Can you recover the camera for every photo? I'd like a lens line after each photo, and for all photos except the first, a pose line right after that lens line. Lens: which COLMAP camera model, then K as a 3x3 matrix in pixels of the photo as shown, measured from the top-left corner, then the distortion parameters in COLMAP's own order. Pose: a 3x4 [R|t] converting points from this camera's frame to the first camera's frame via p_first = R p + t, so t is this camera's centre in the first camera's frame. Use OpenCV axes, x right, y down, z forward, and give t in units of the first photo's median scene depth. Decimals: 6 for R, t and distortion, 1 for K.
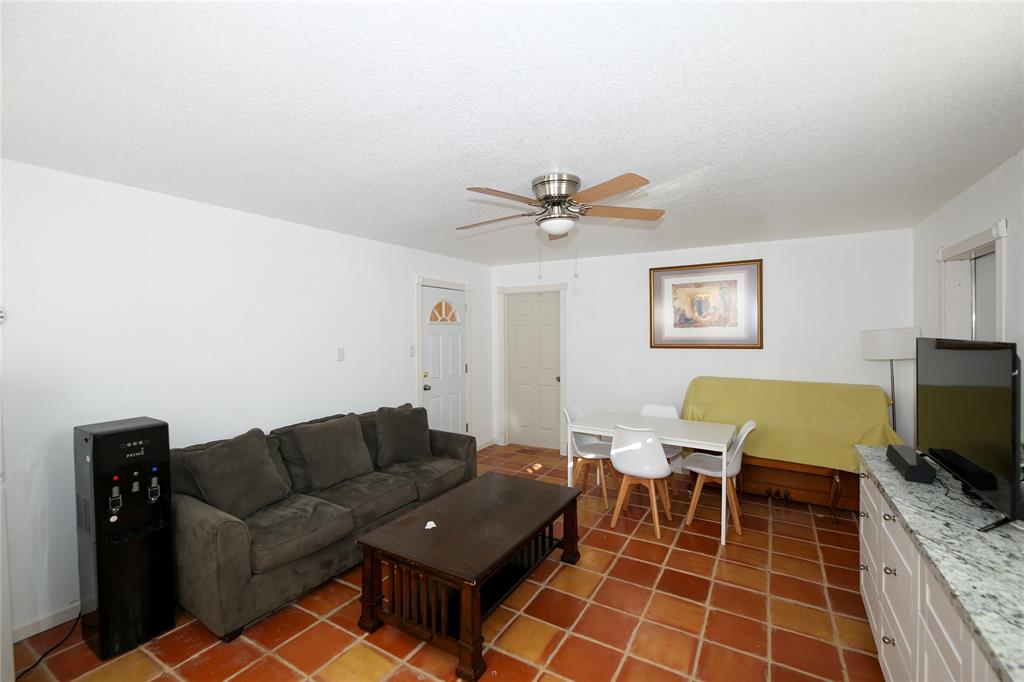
lens RADIAL K [[442.3, 0, 511.6], [0, 442.3, 337.6], [0, 0, 1]] dist [0.004197, 0.000146]
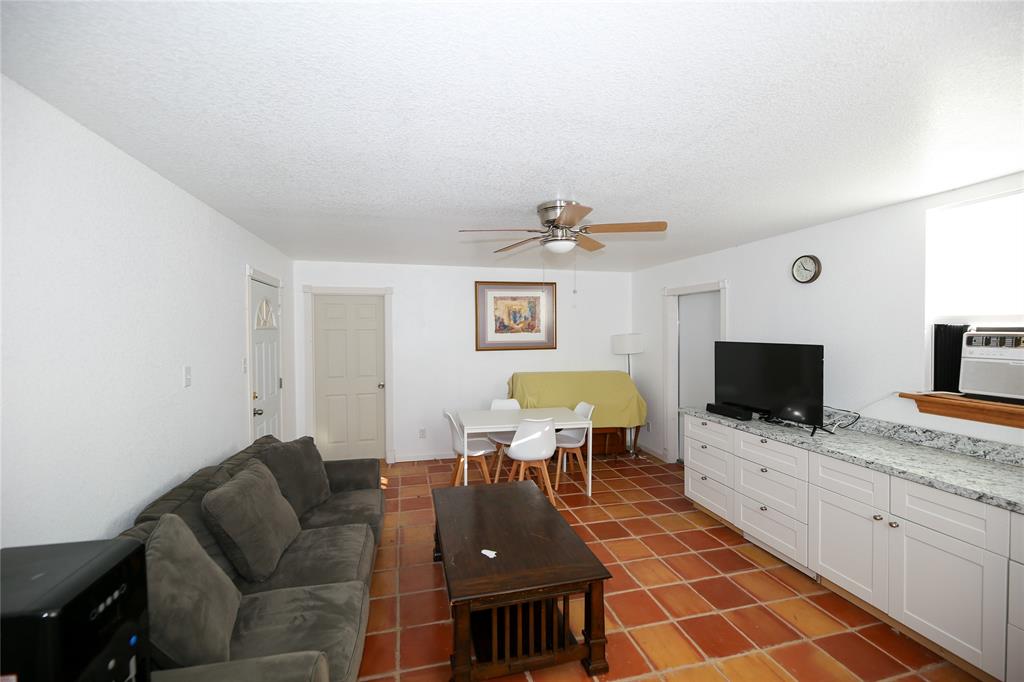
lens RADIAL K [[415.1, 0, 509.3], [0, 415.1, 336.6], [0, 0, 1]] dist [0.000048, 0.000017]
pose [[0.711976, -0.008643, 0.702151, -0.482170], [0.010184, 0.999946, 0.001982, -0.018843], [-0.702130, 0.005740, 0.712026, 0.224624]]
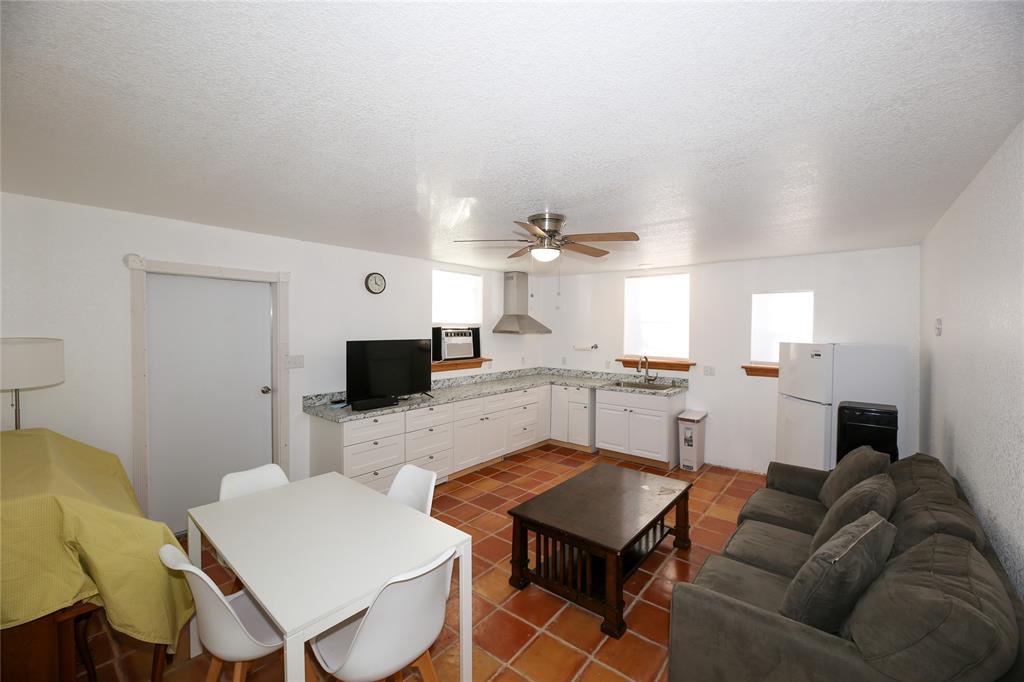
lens RADIAL K [[415.1, 0, 510.6], [0, 415.1, 336.8], [0, 0, 1]] dist [0.000048, 0.000017]
pose [[-0.988005, 0.002024, 0.154409, 0.039240], [0.007803, 0.999291, 0.036831, -0.045682], [-0.154225, 0.037594, -0.987320, 1.509472]]
